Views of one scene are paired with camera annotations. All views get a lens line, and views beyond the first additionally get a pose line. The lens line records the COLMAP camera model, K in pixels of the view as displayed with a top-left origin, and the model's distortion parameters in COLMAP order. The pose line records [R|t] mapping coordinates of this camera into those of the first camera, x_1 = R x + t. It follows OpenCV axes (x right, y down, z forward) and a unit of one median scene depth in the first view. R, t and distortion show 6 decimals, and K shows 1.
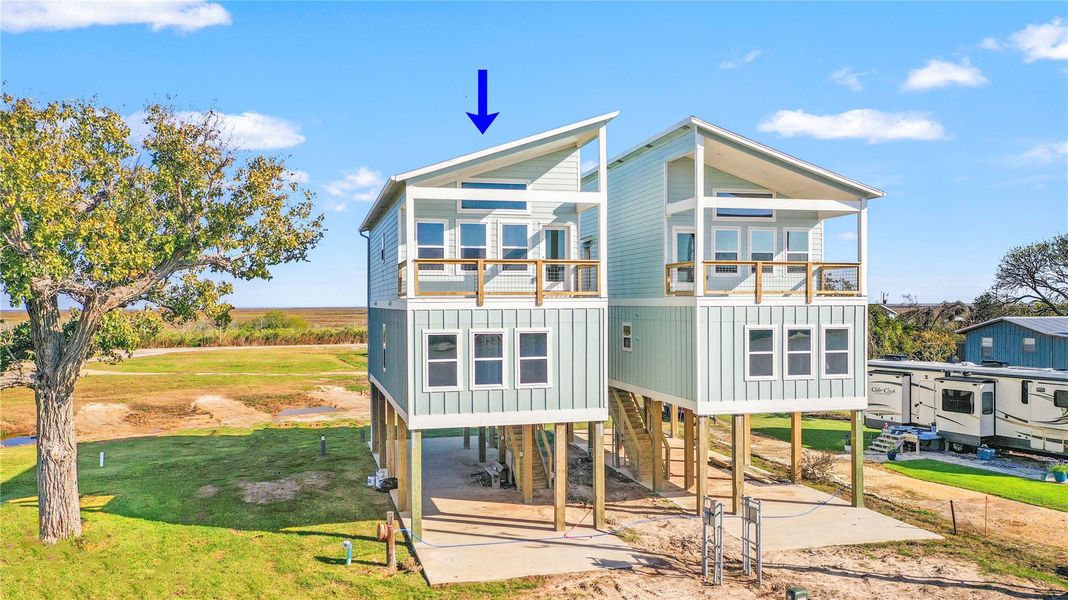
lens RADIAL K [[846.4, 0, 529.3], [0, 846.4, 321.4], [0, 0, 1]] dist [0.025951, 0.003562]
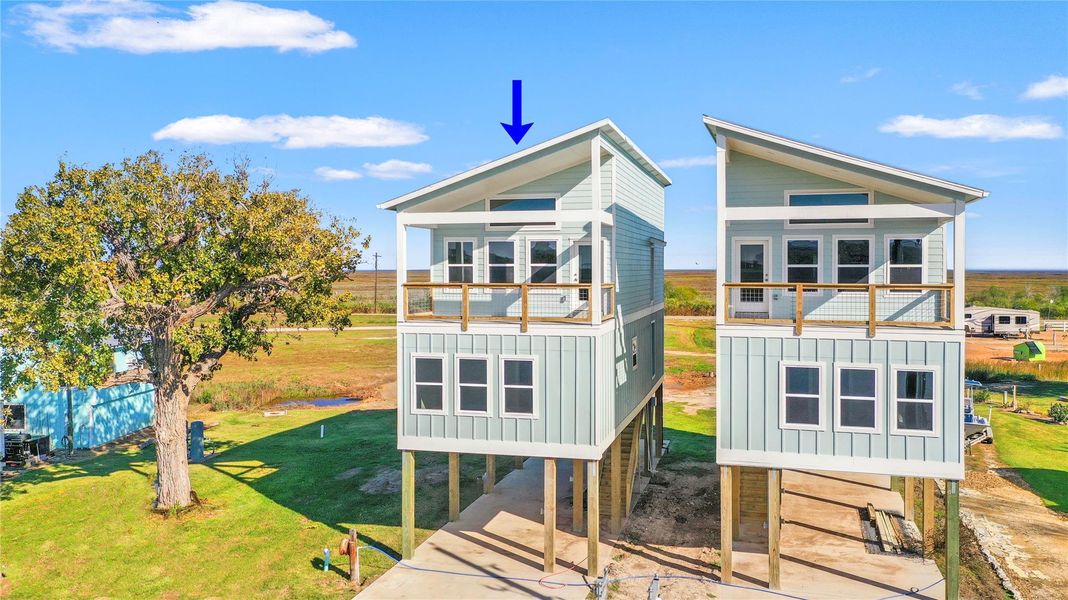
lens RADIAL K [[842.9, 0, 534.0], [0, 842.9, 300.0], [0, 0, 1]] dist [0.027072, -0.001538]
pose [[0.872369, 0.022953, -0.488310, 0.467983], [-0.013592, 0.999650, 0.022705, -0.073972], [0.488660, -0.013170, 0.872375, 0.177388]]
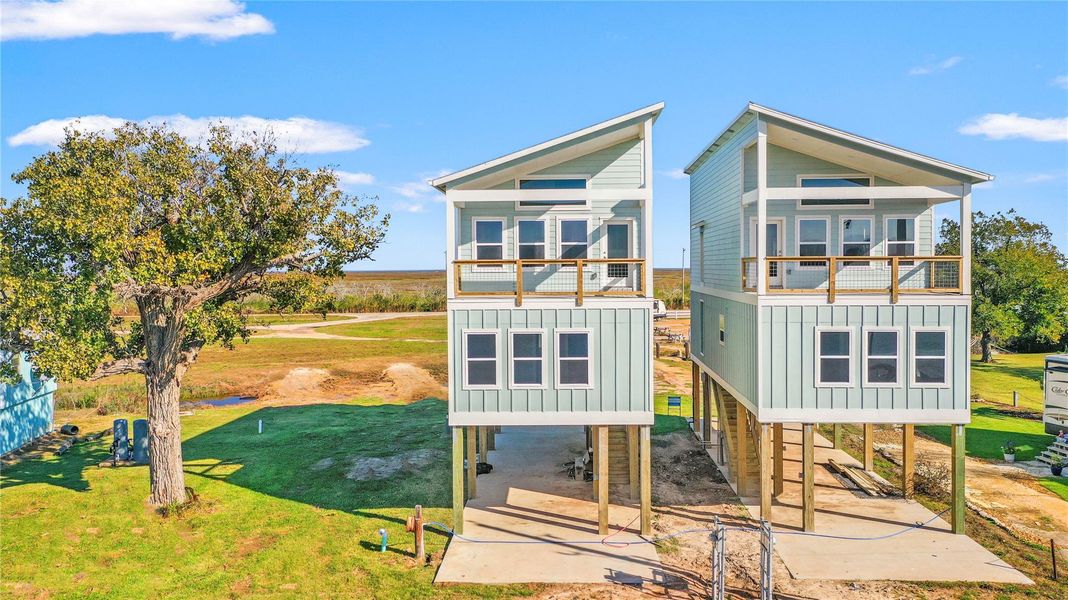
lens RADIAL K [[842.9, 0, 534.0], [0, 842.9, 300.0], [0, 0, 1]] dist [0.027072, -0.001538]
pose [[0.960565, 0.009432, -0.277895, 0.227039], [-0.003910, 0.999784, 0.020418, -0.043978], [0.278027, -0.018526, 0.960394, 0.040928]]
